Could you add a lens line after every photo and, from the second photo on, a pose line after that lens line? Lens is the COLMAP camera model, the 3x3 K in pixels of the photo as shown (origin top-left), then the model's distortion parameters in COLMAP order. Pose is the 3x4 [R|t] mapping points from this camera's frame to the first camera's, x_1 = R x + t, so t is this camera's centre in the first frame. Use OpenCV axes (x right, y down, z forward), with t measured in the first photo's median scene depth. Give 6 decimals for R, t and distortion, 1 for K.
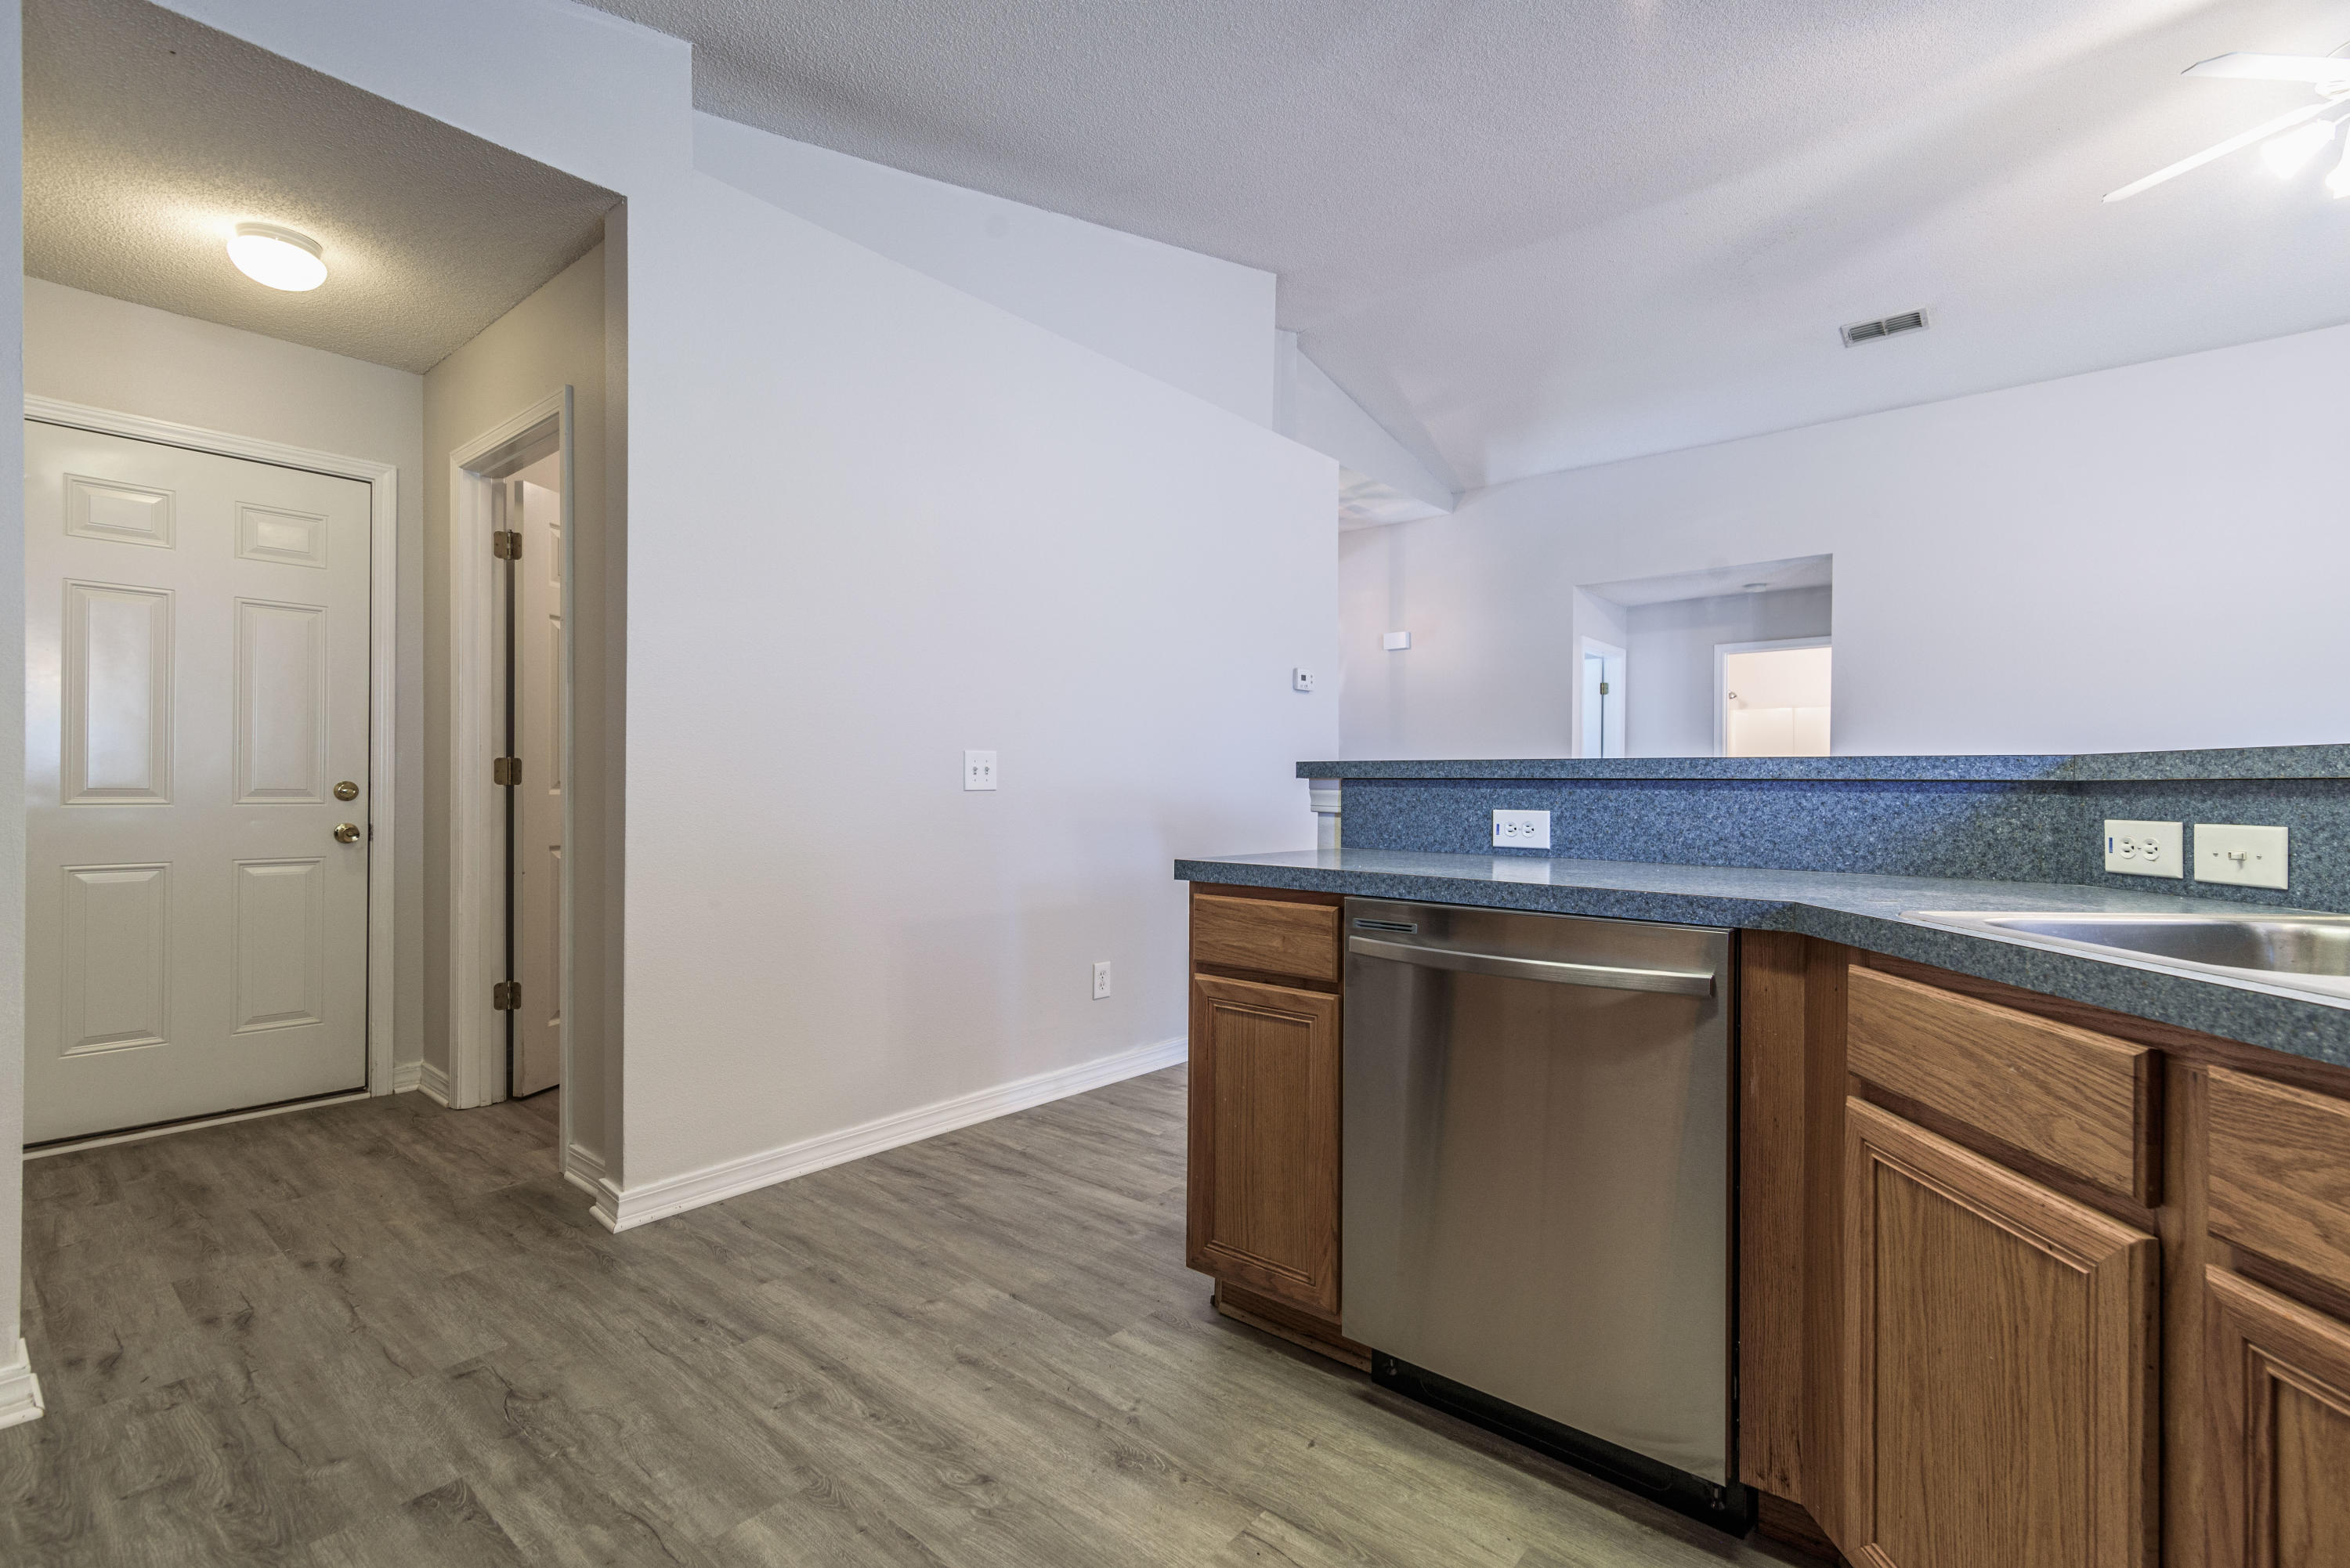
lens RADIAL K [[1056.1, 0, 1185.2], [0, 1056.1, 780.2], [0, 0, 1]] dist [0.012367, -0.002025]
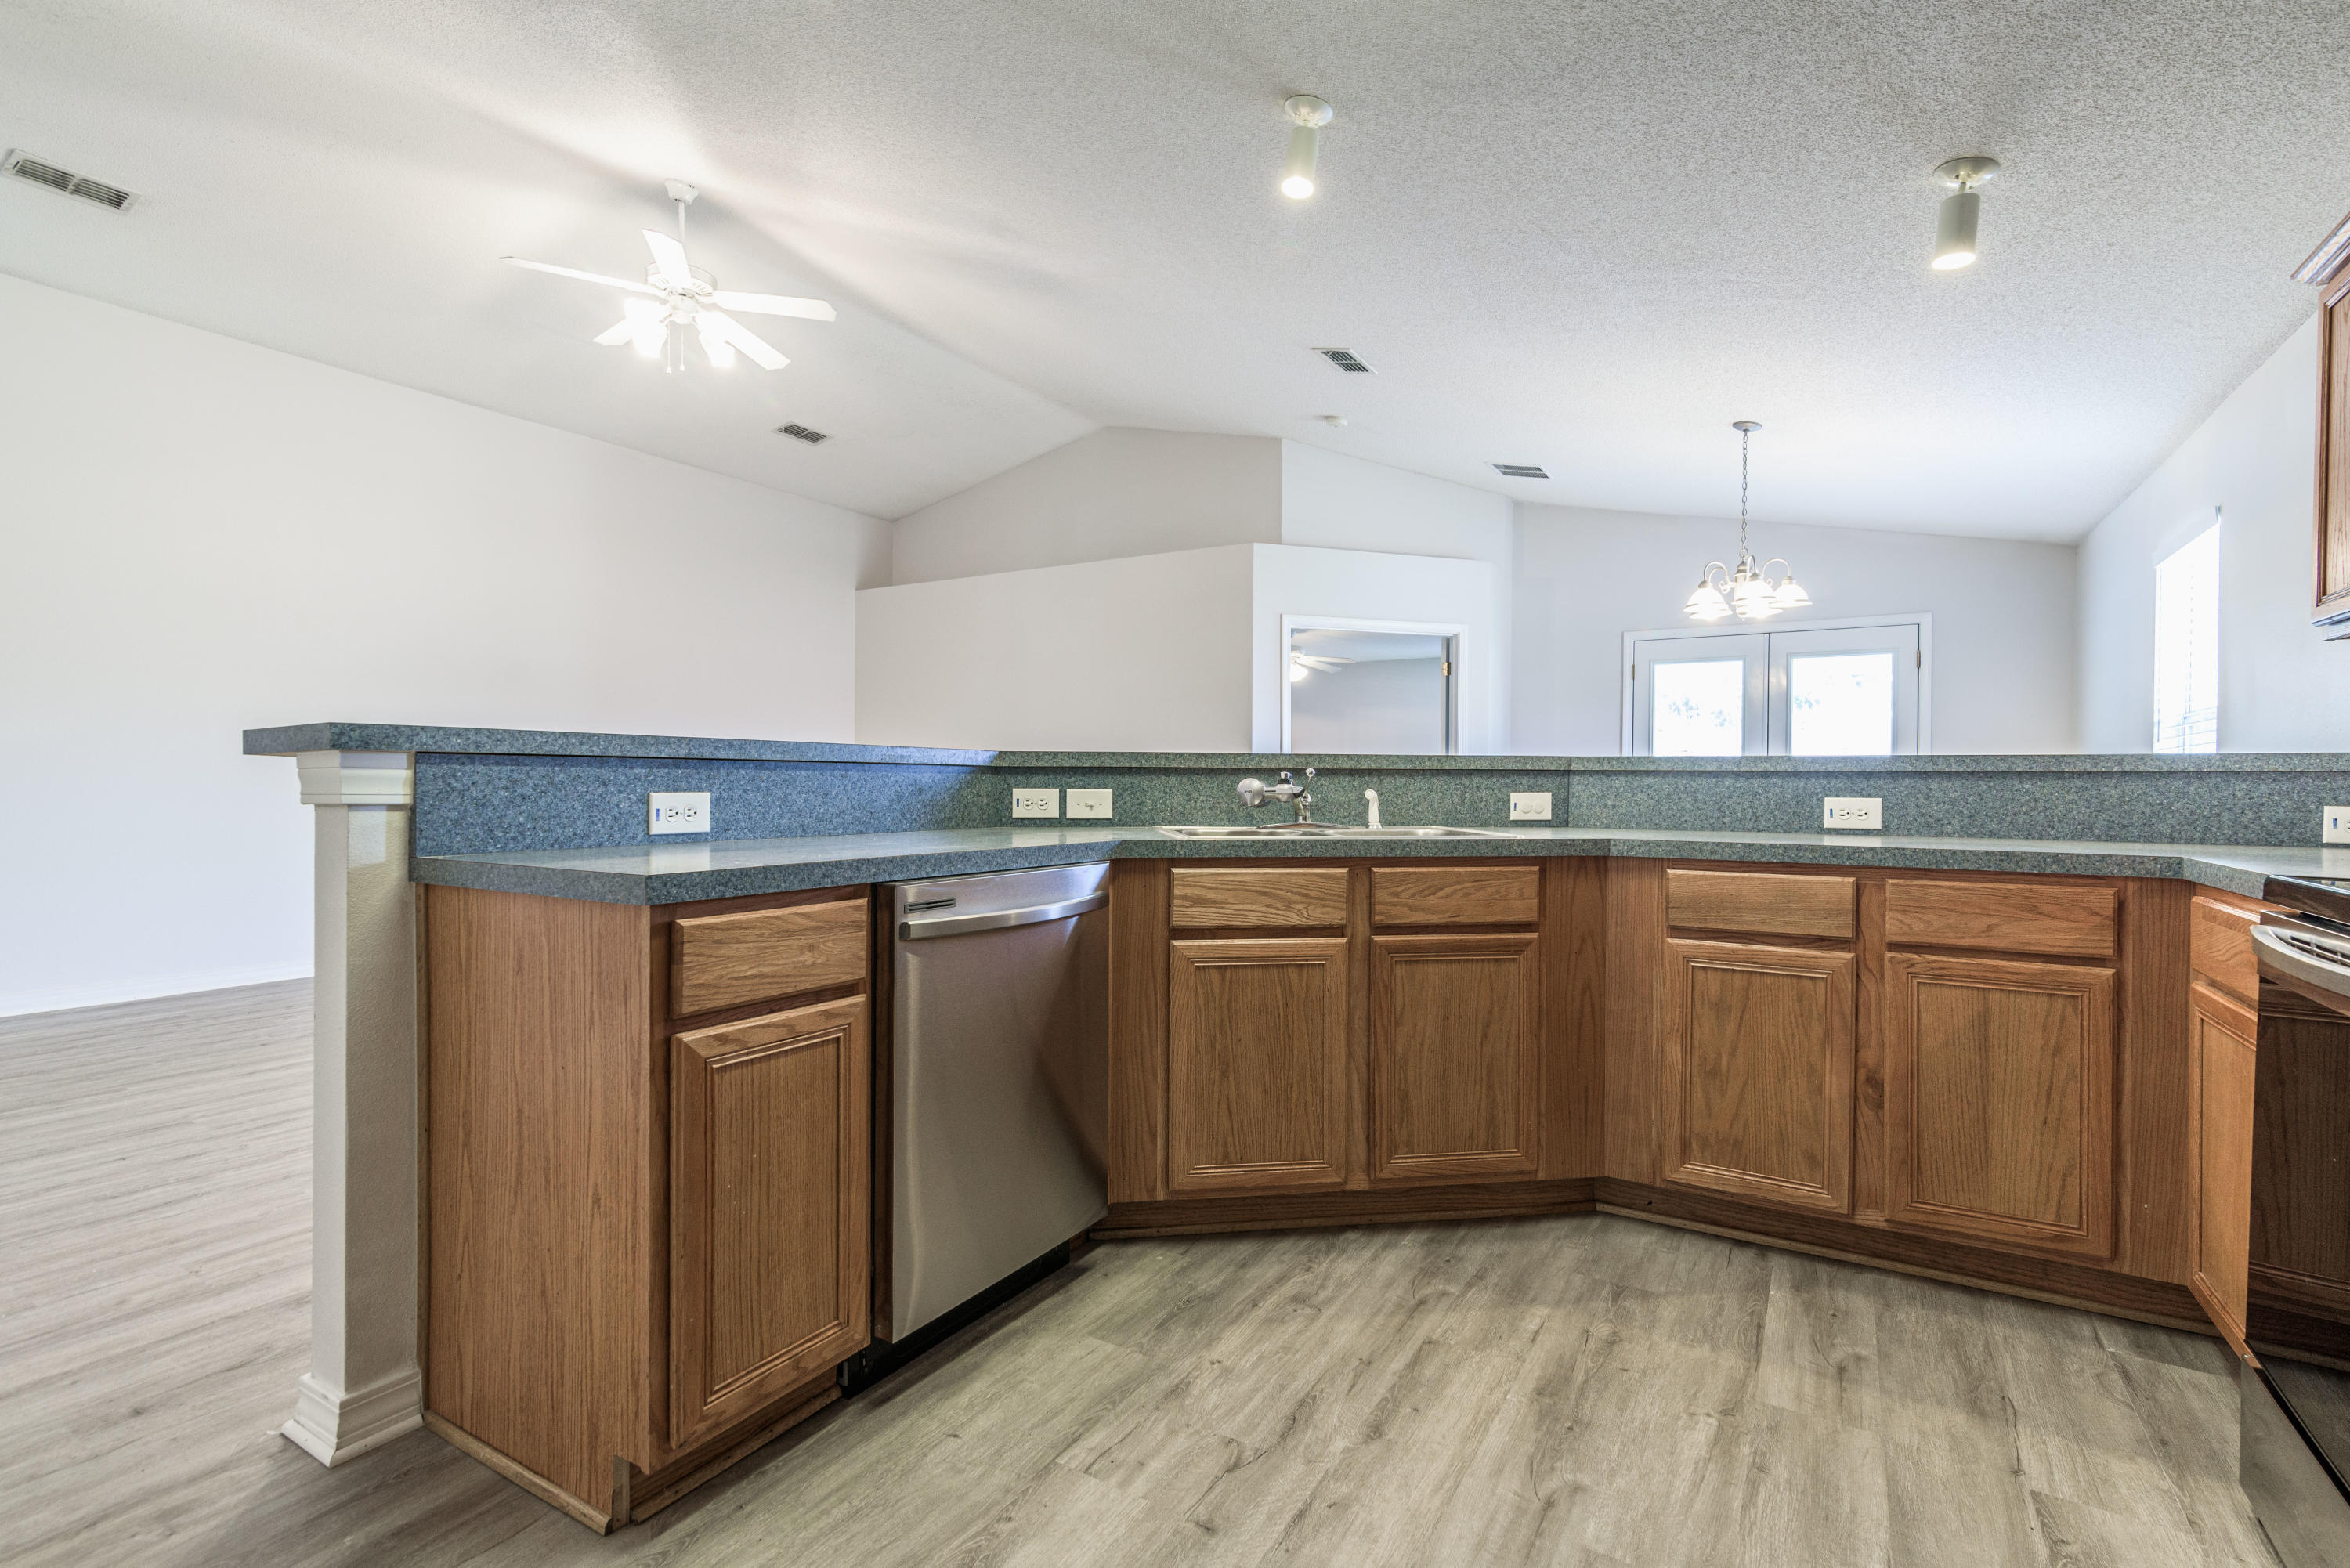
lens RADIAL K [[1056.1, 0, 1216.6], [0, 1056.1, 786.7], [0, 0, 1]] dist [0.012367, -0.002025]
pose [[-0.166251, -0.013191, 0.985995, -0.762399], [-0.012345, 0.999860, 0.011295, 0.008347], [-0.986006, -0.010295, -0.166390, 0.802241]]
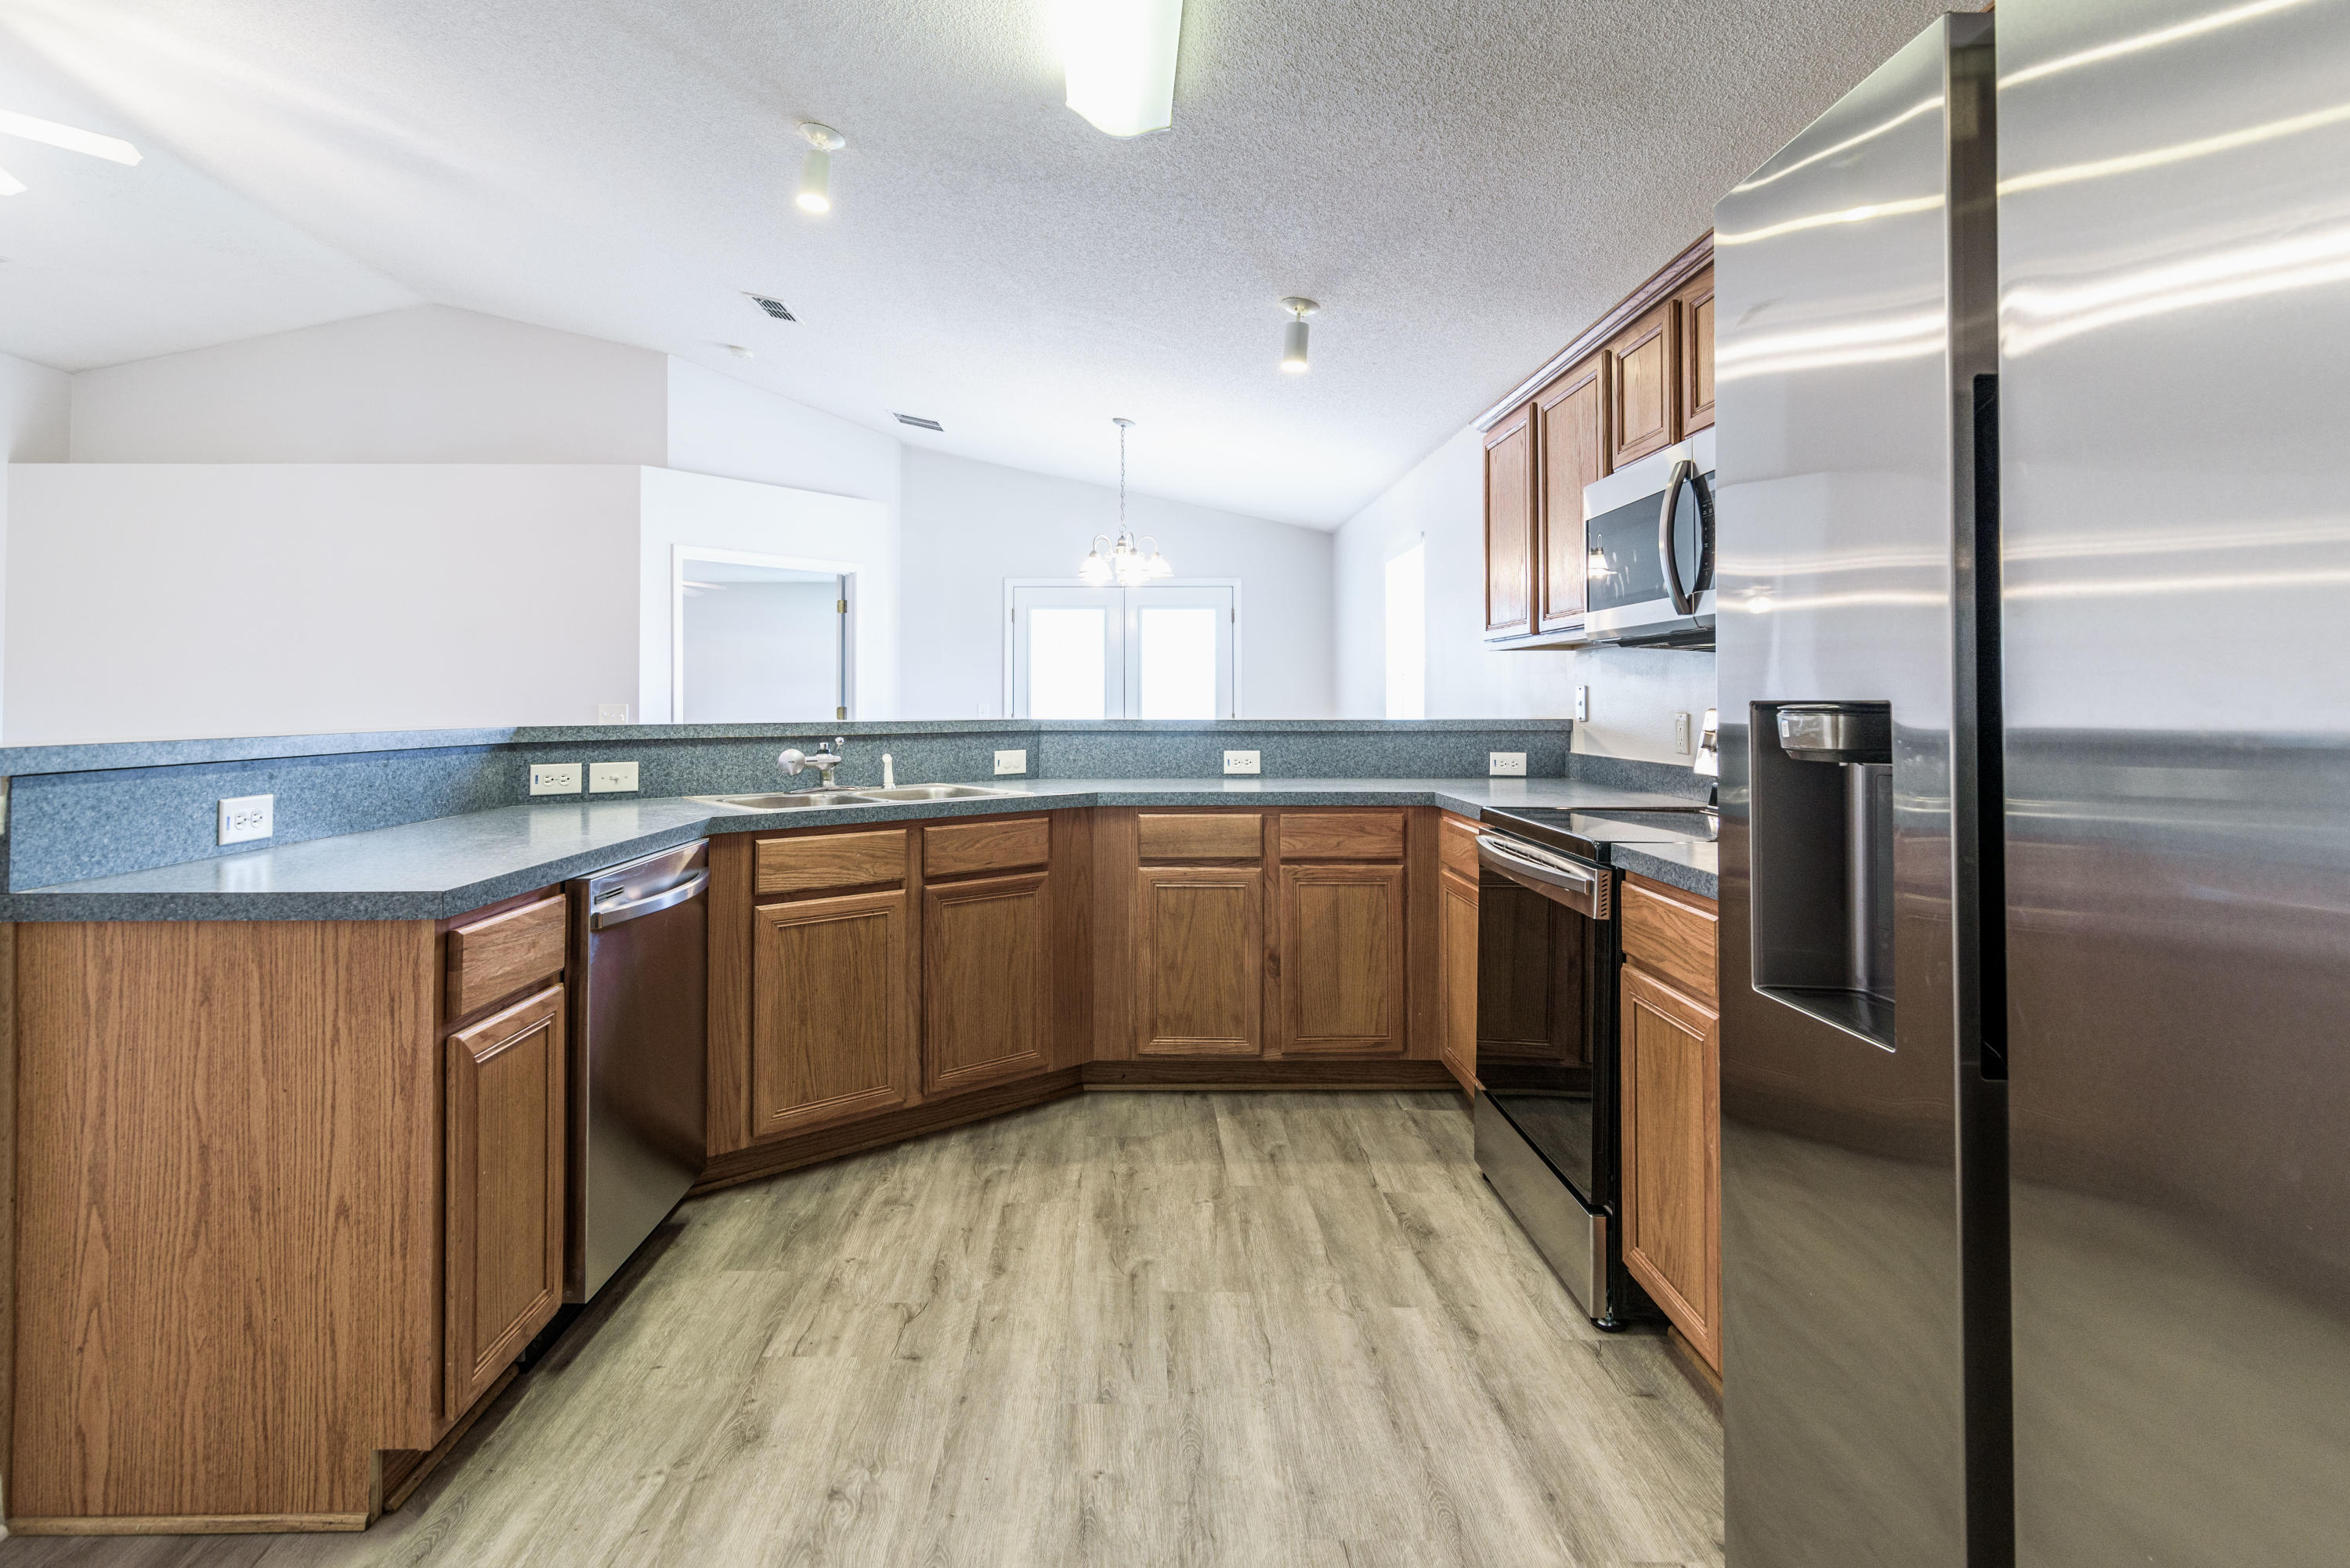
lens RADIAL K [[1155.2, 0, 1128.9], [0, 1155.2, 674.9], [0, 0, 1]] dist [0.007268, -0.002399]
pose [[-0.640835, 0.010818, 0.767602, -0.973456], [-0.007054, 0.999776, -0.019979, -0.063845], [-0.767646, -0.018218, -0.640615, 1.215441]]
